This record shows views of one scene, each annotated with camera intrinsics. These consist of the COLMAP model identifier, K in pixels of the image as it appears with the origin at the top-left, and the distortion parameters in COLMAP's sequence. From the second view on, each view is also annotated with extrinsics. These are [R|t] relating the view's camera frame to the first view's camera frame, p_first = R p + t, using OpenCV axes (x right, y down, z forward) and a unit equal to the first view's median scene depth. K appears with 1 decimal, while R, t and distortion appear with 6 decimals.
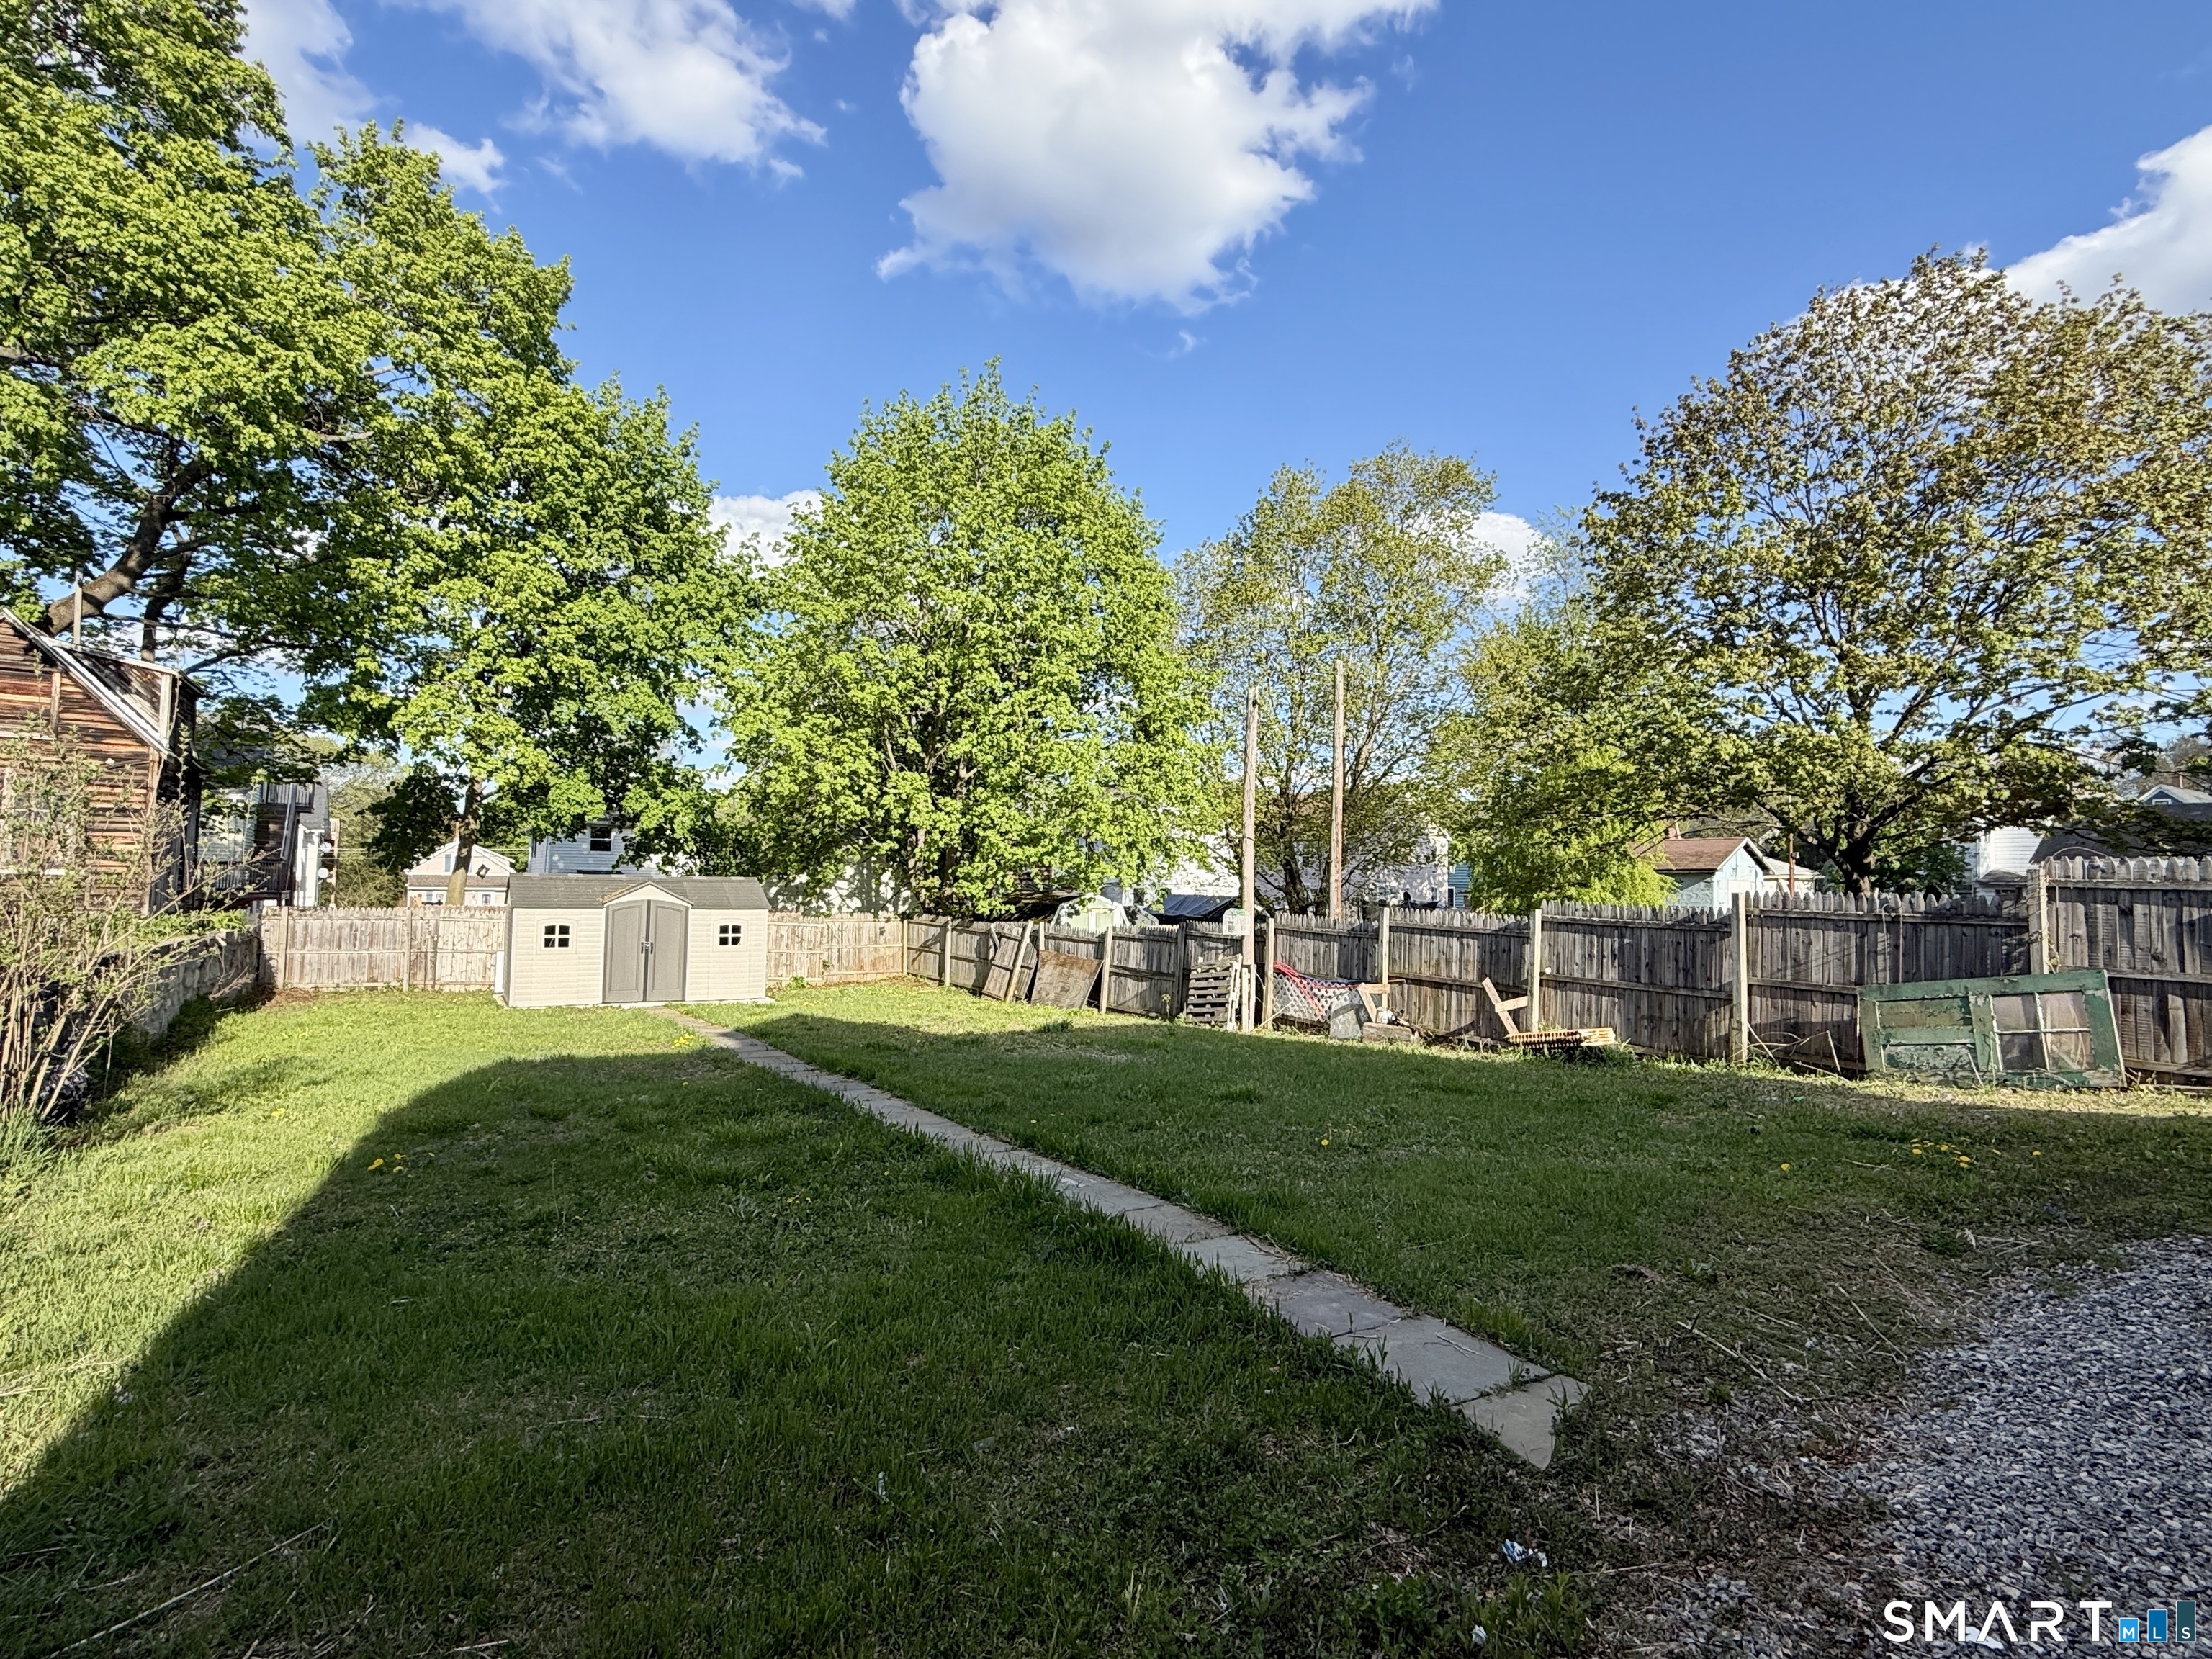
lens RADIAL K [[1097.1, 0, 1106.0], [0, 1097.1, 829.5], [0, 0, 1]] dist [0.001576, -0.000125]
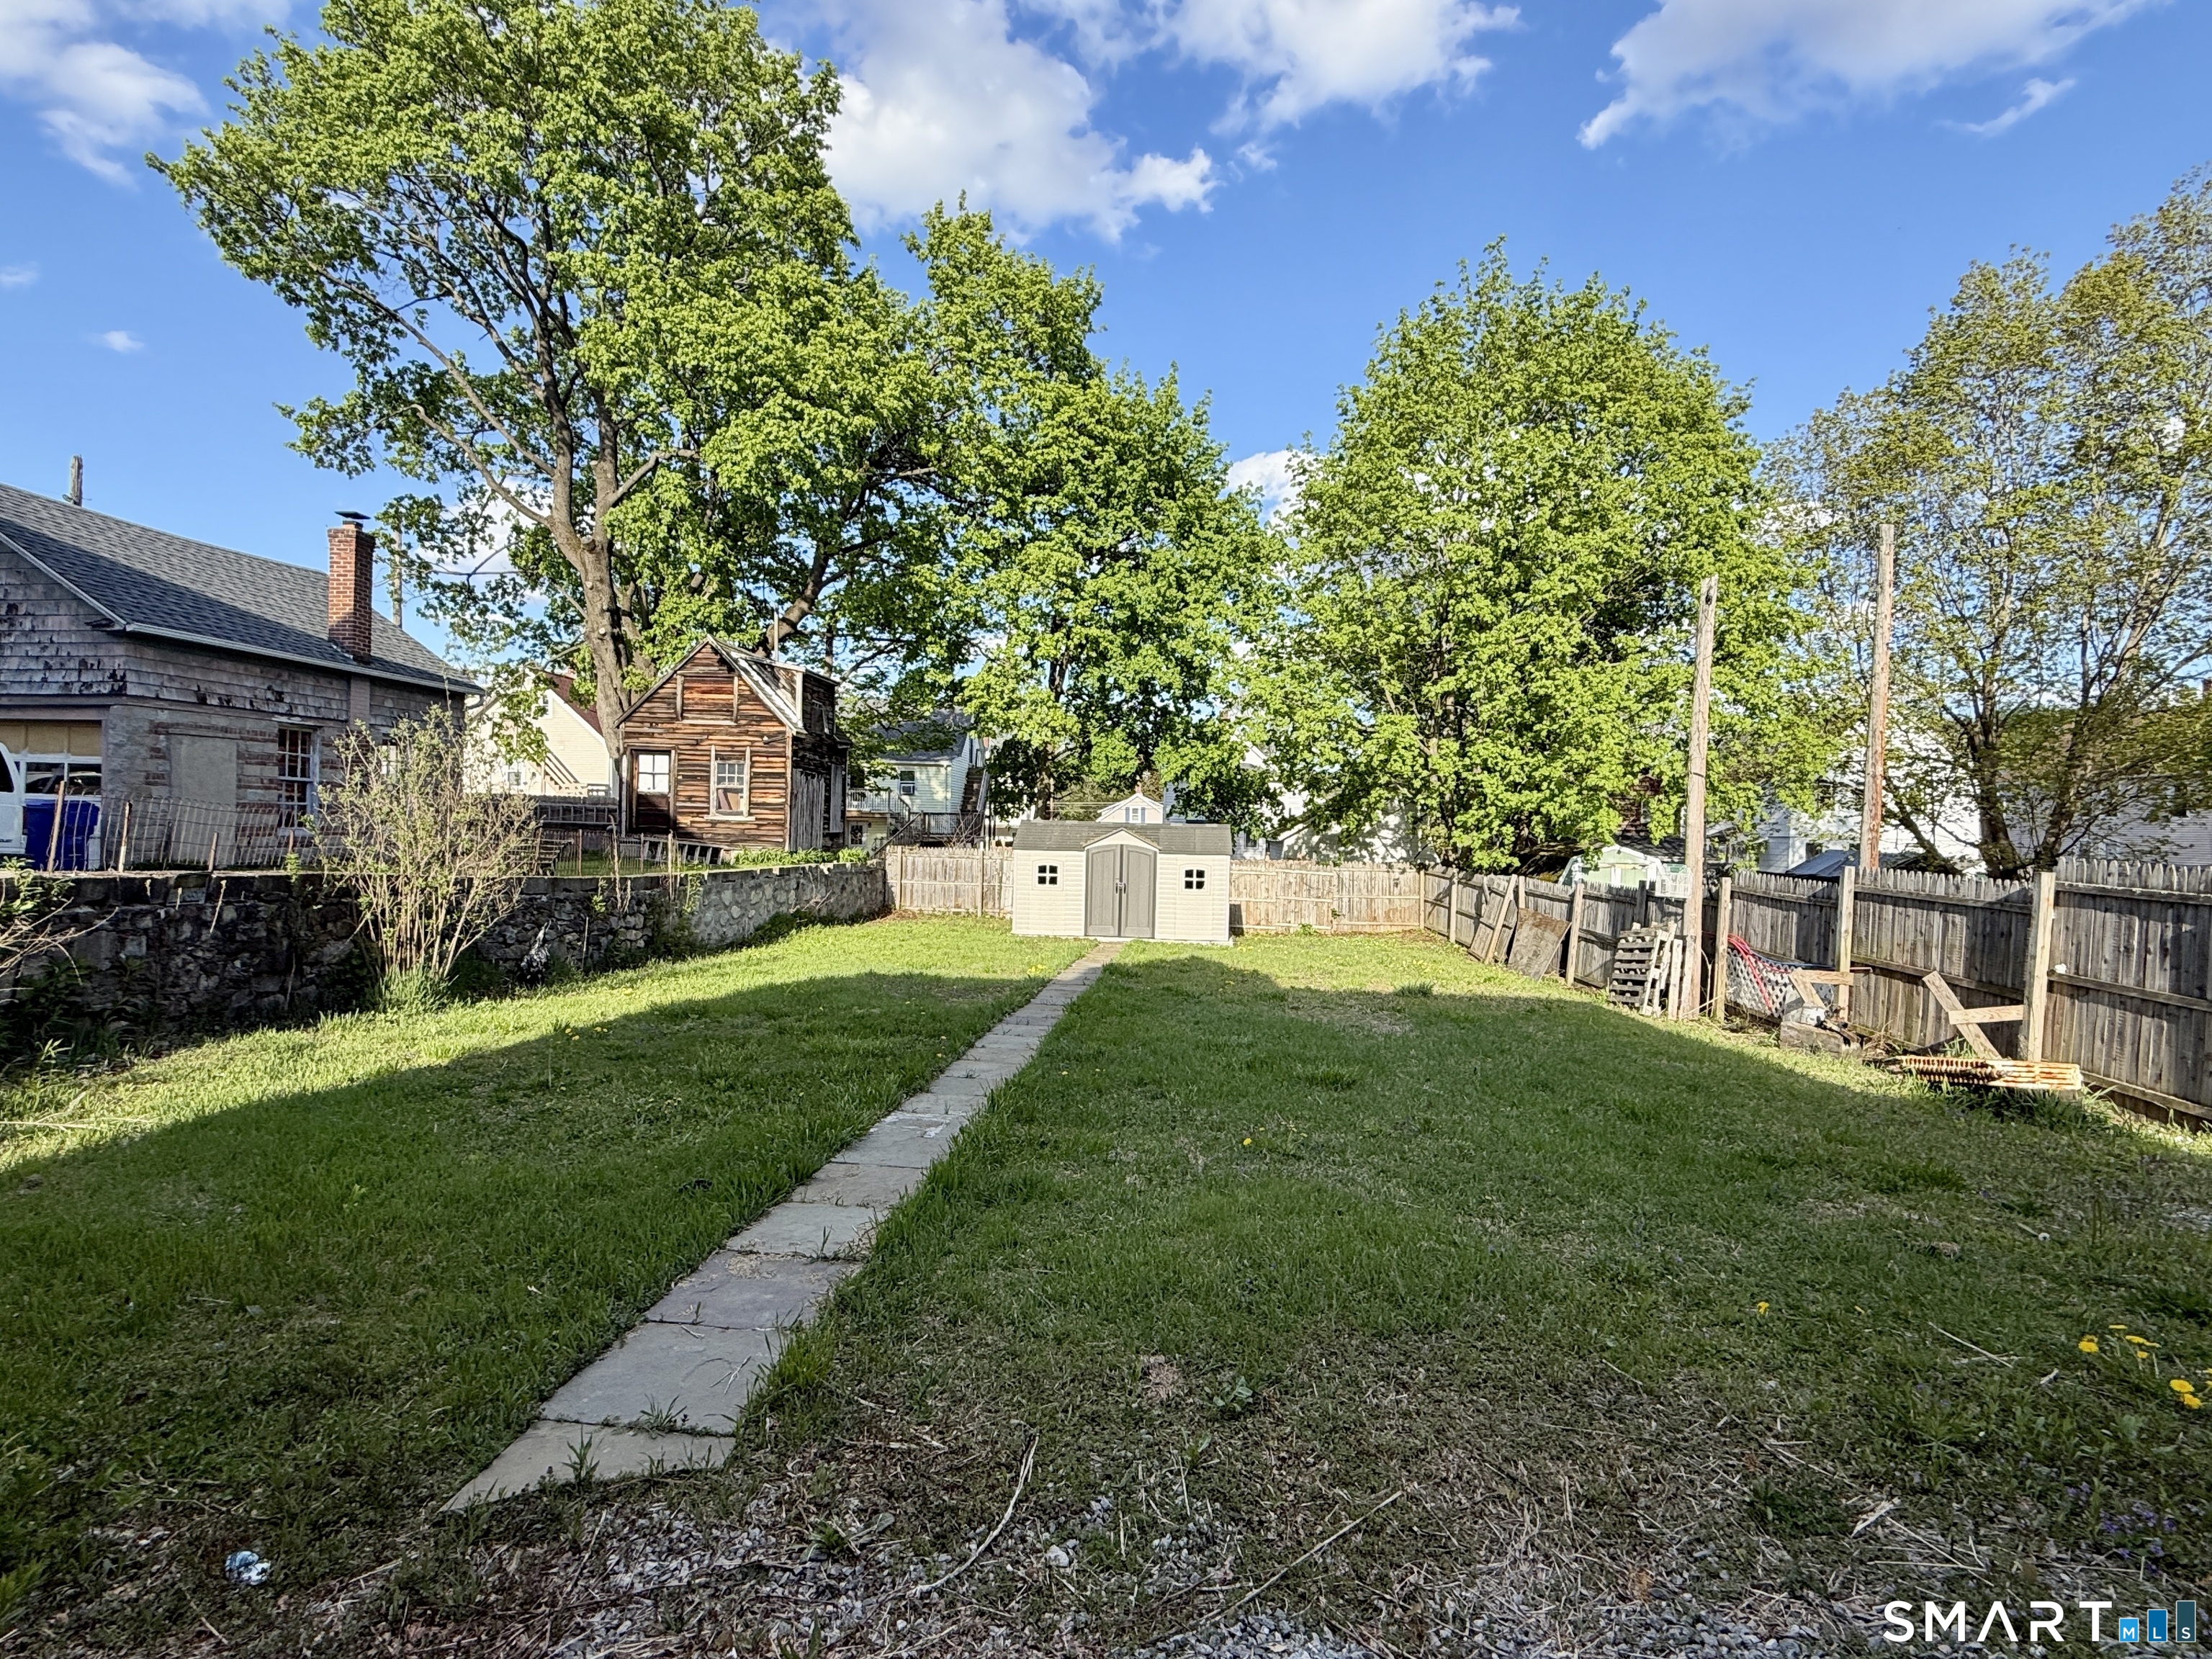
lens RADIAL K [[1095.7, 0, 1106.0], [0, 1095.7, 829.5], [0, 0, 1]] dist [0.001061, 0.000079]
pose [[0.813669, 0.005418, -0.581303, 0.203574], [0.019866, 0.999113, 0.037120, 0.008310], [0.580989, -0.041751, 0.812840, 0.102369]]
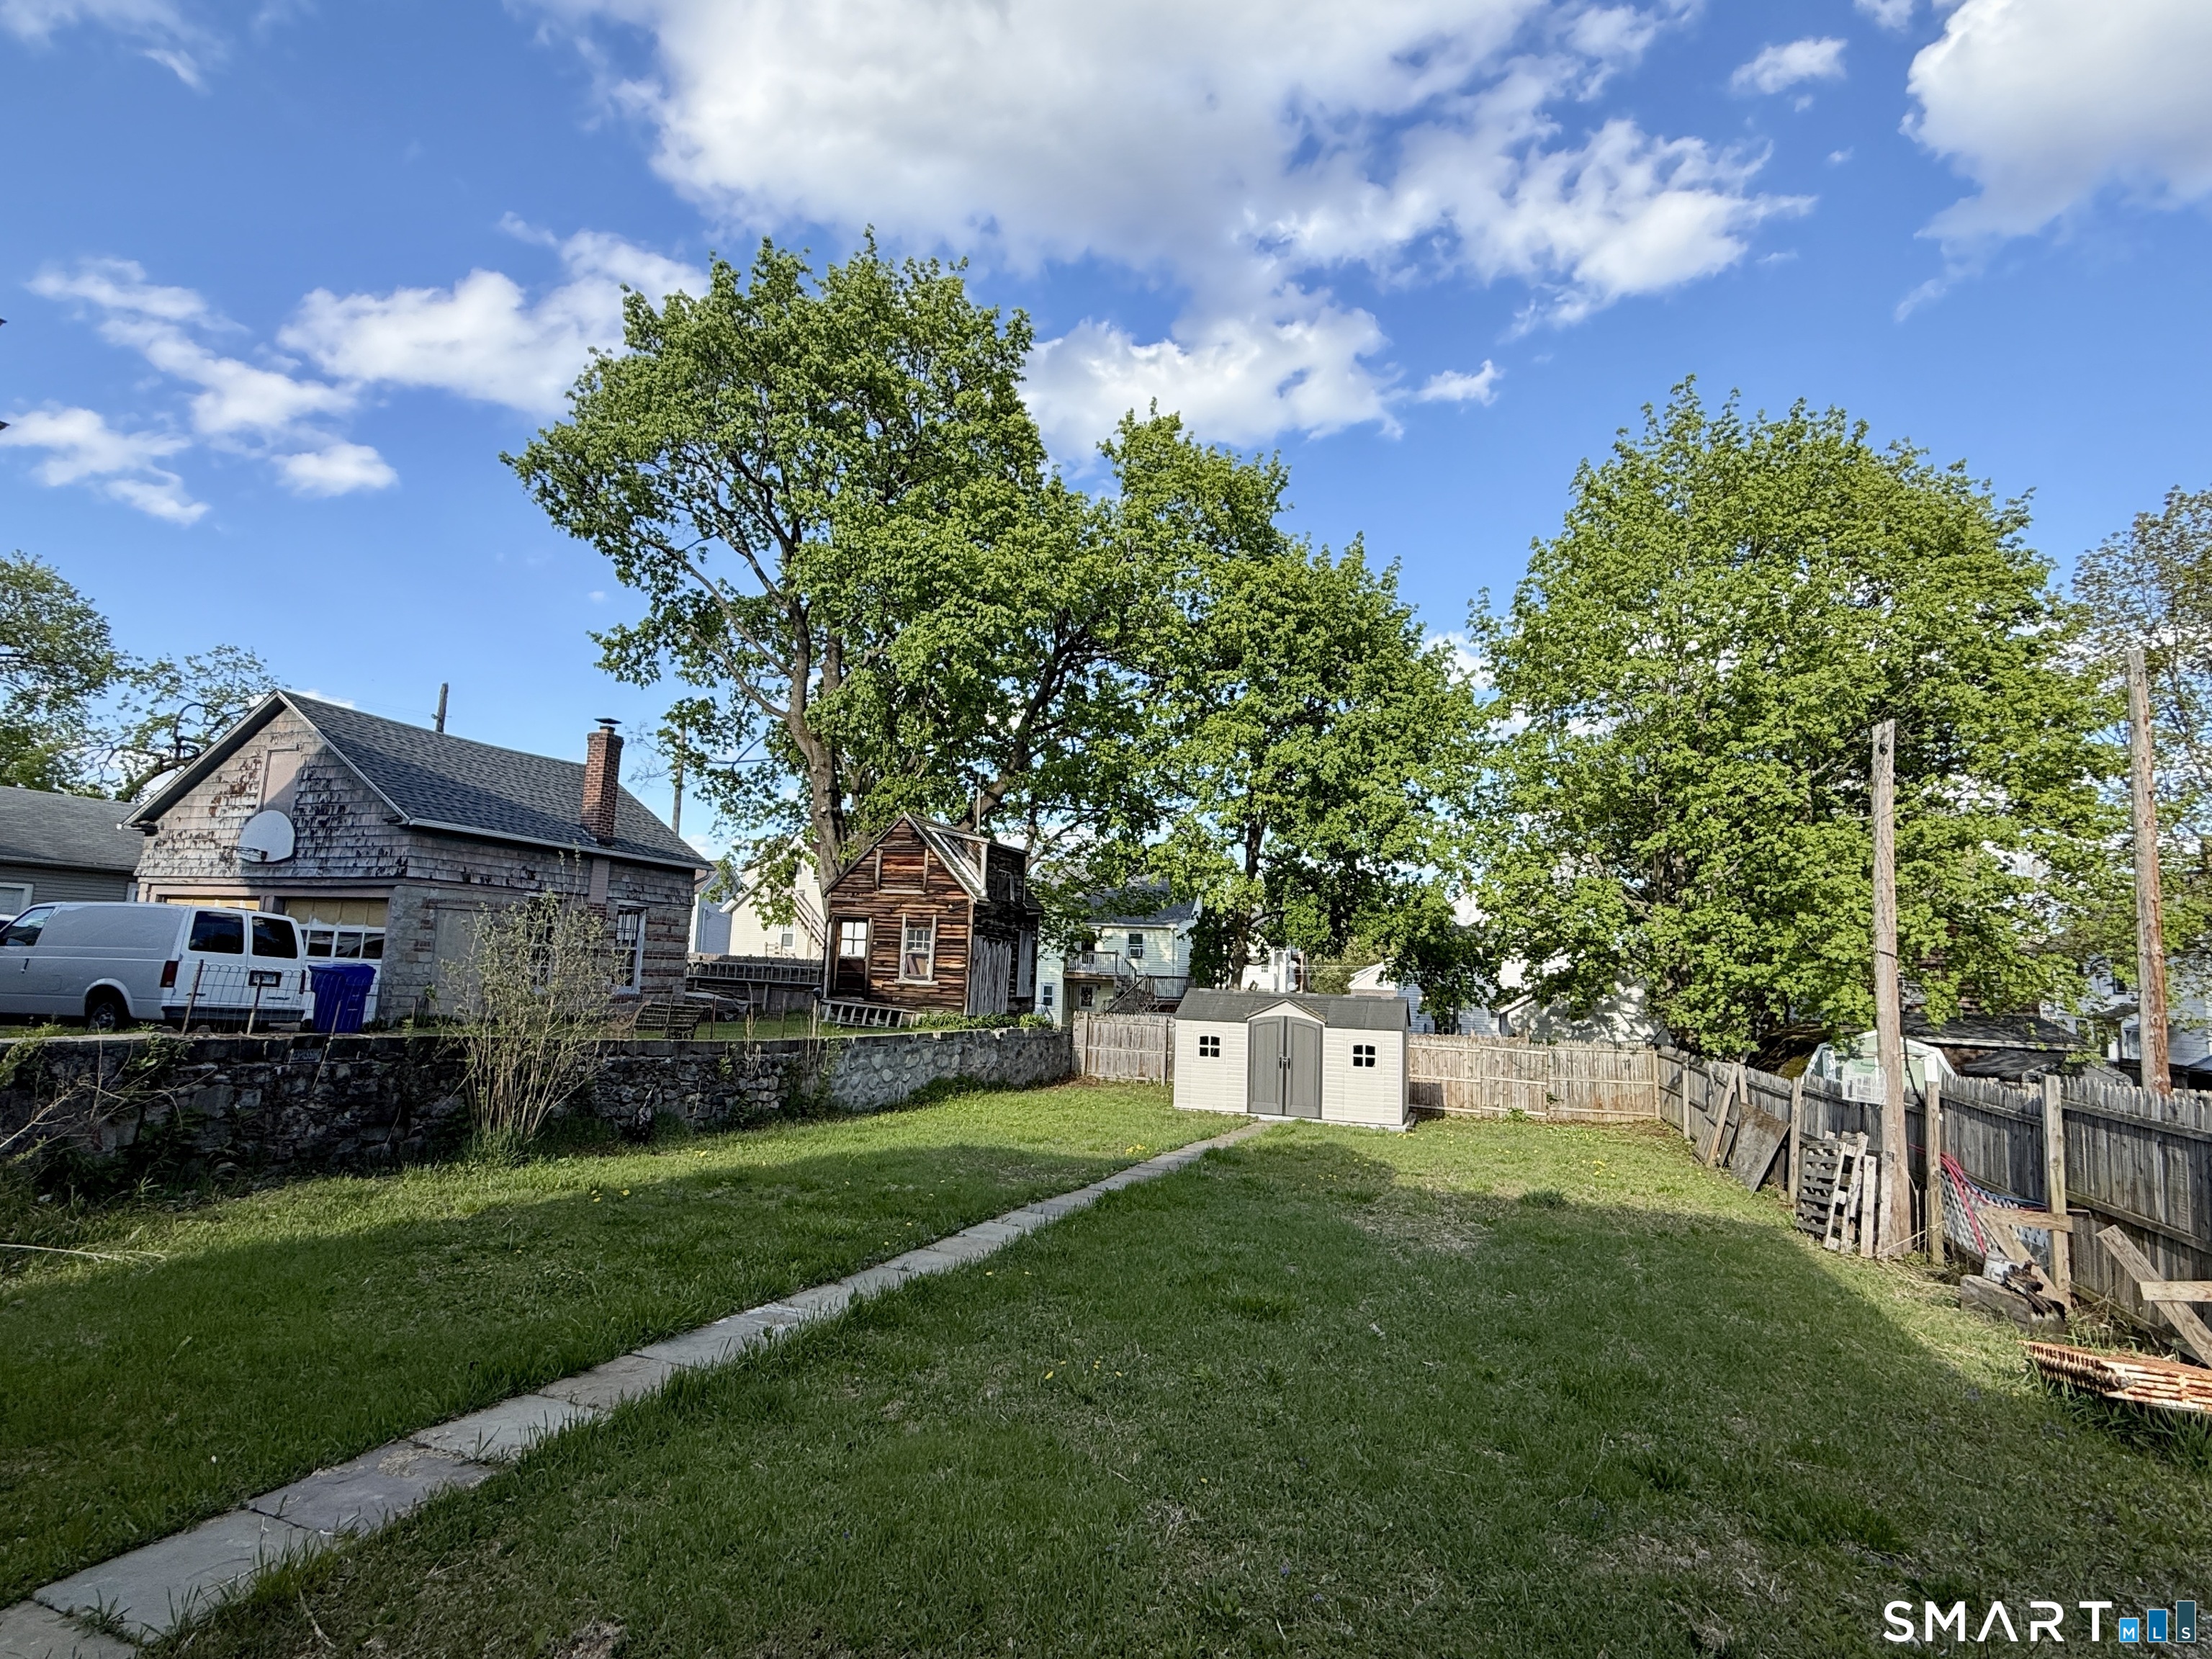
lens RADIAL K [[1094.0, 0, 1102.1], [0, 1094.0, 826.0], [0, 0, 1]] dist [0.000593, 0.000708]
pose [[0.637814, -0.096836, -0.764079, 0.285689], [0.012803, 0.993261, -0.115194, 0.001500], [0.770084, 0.063690, 0.634755, 0.187210]]
